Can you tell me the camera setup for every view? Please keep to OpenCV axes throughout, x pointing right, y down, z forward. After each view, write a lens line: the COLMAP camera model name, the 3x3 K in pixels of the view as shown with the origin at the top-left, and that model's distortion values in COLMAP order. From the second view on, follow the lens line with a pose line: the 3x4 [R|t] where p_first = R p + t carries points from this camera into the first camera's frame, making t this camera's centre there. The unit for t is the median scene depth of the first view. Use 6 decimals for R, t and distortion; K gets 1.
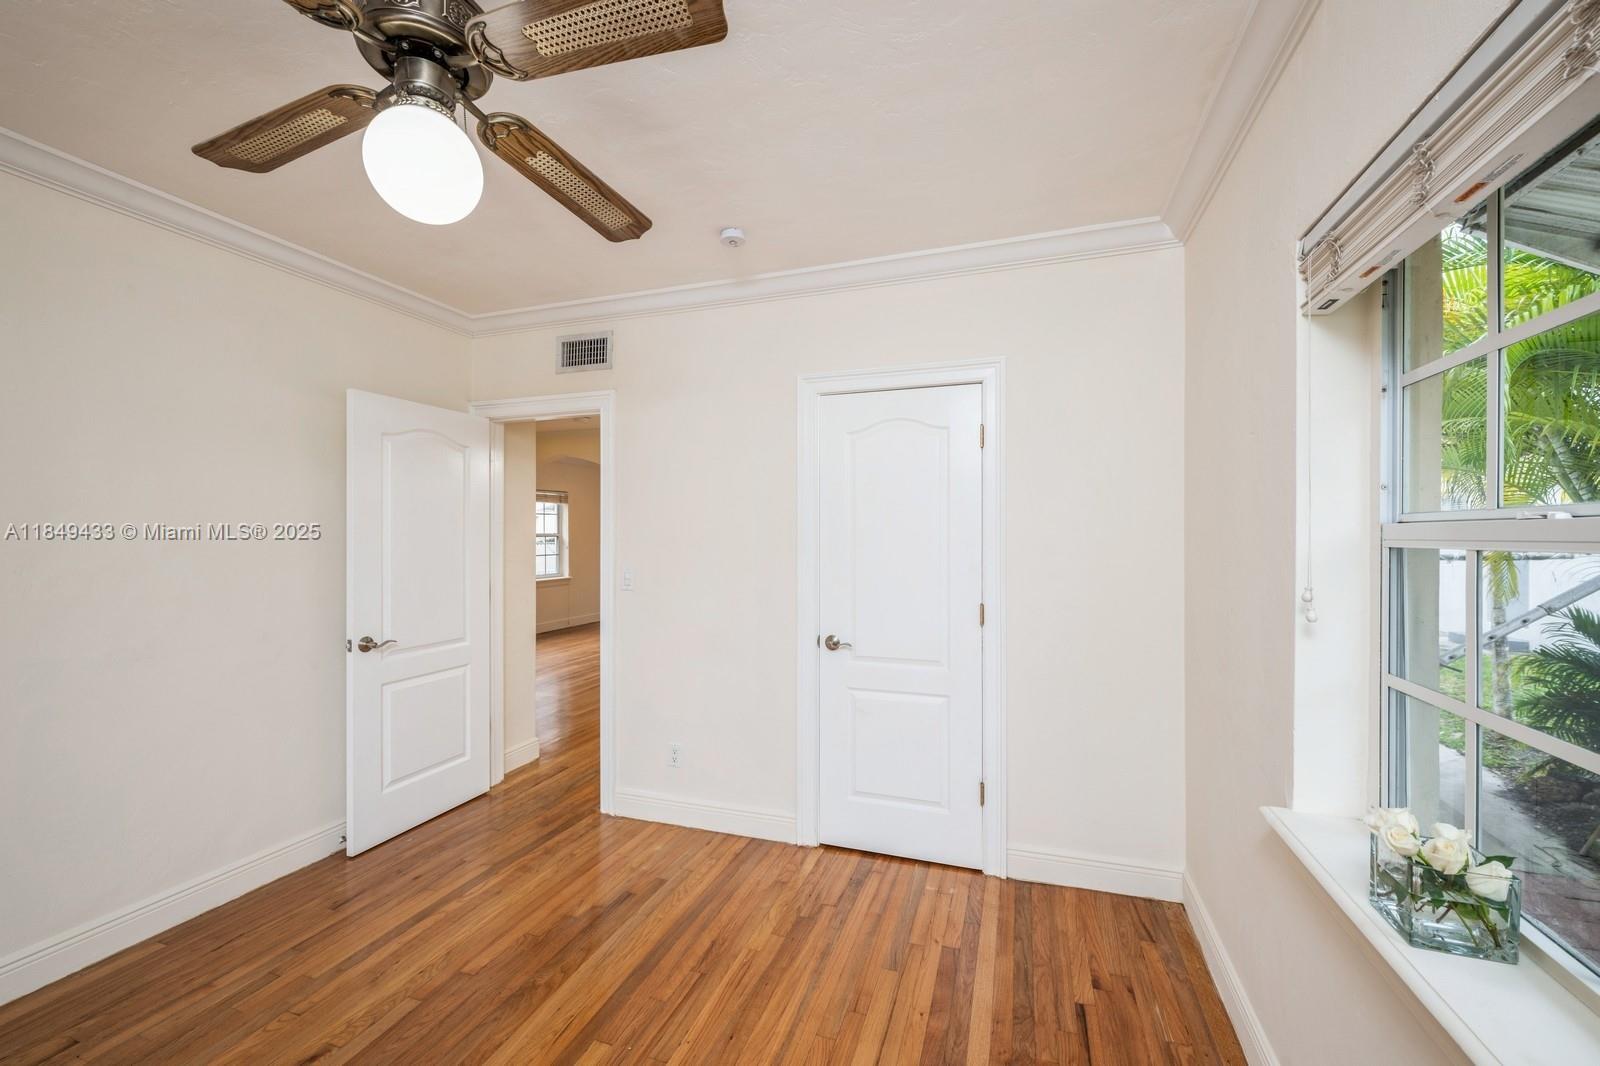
lens RADIAL K [[645.0, 0, 799.9], [0, 645.0, 527.3], [0, 0, 1]] dist [-0.000909, -0.000804]
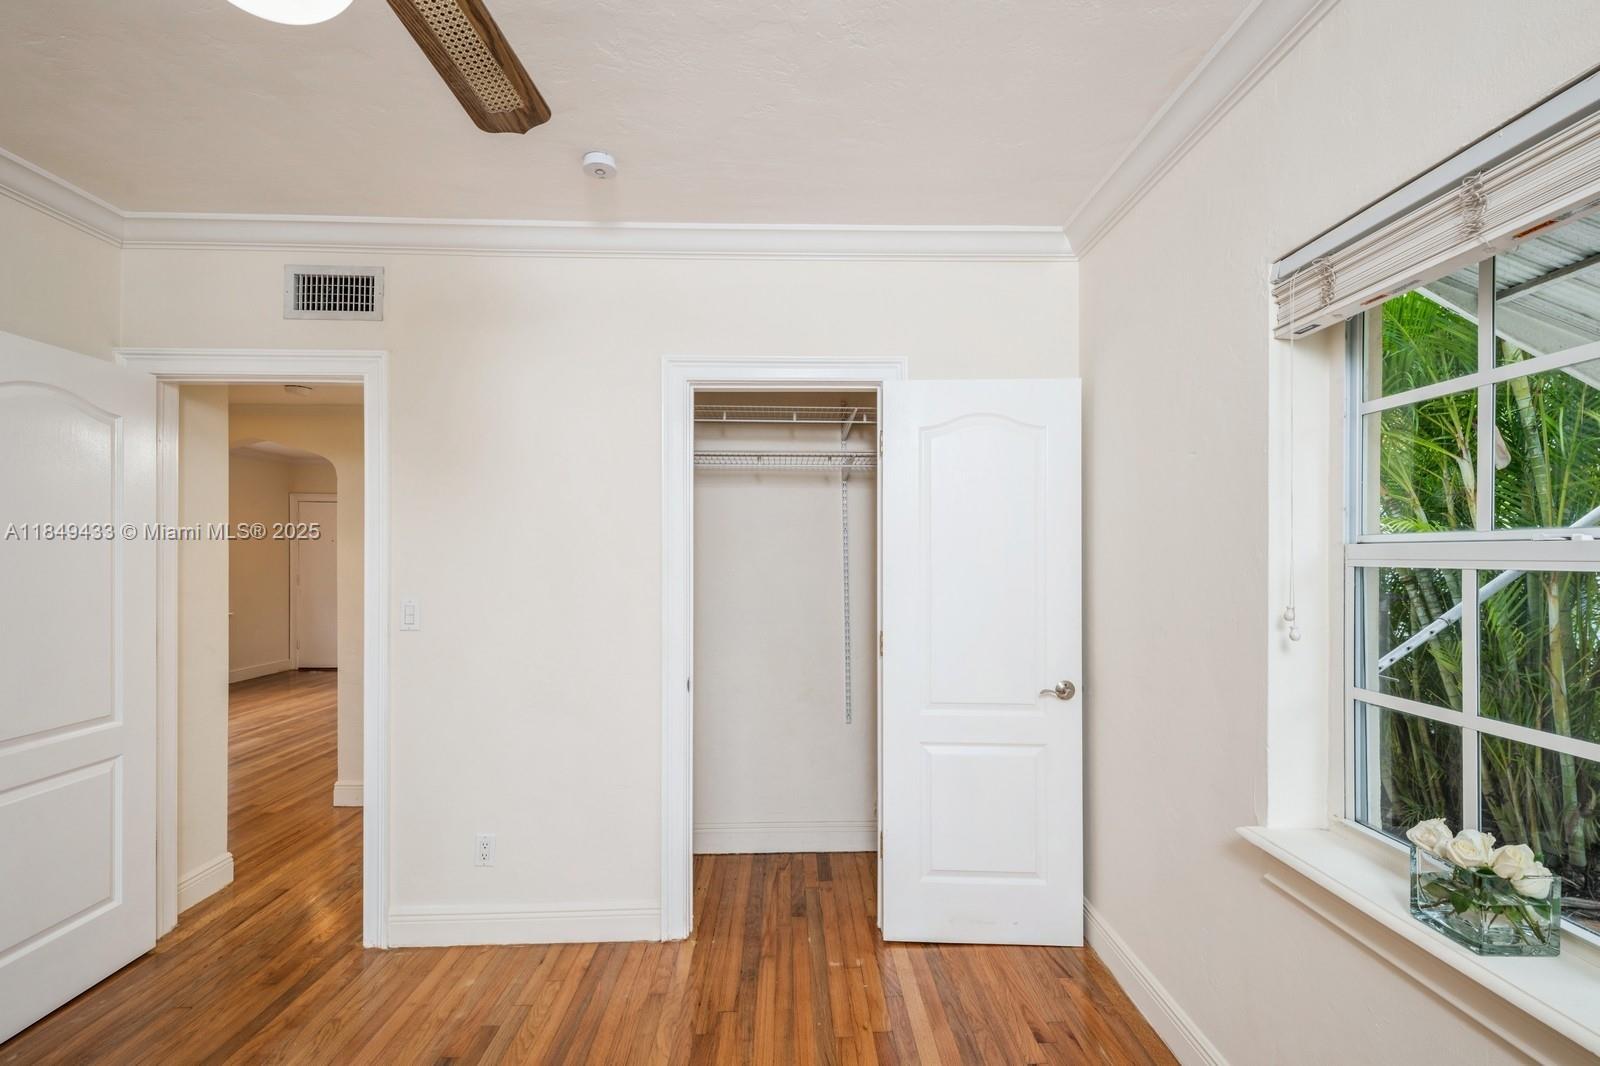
lens RADIAL K [[719.1, 0, 804.1], [0, 719.1, 545.9], [0, 0, 1]] dist [0.011558, -0.000532]
pose [[0.935060, 0.004836, 0.354457, -0.181658], [-0.004968, 0.999988, -0.000538, 0.001437], [-0.354456, -0.001258, 0.935072, 0.113741]]
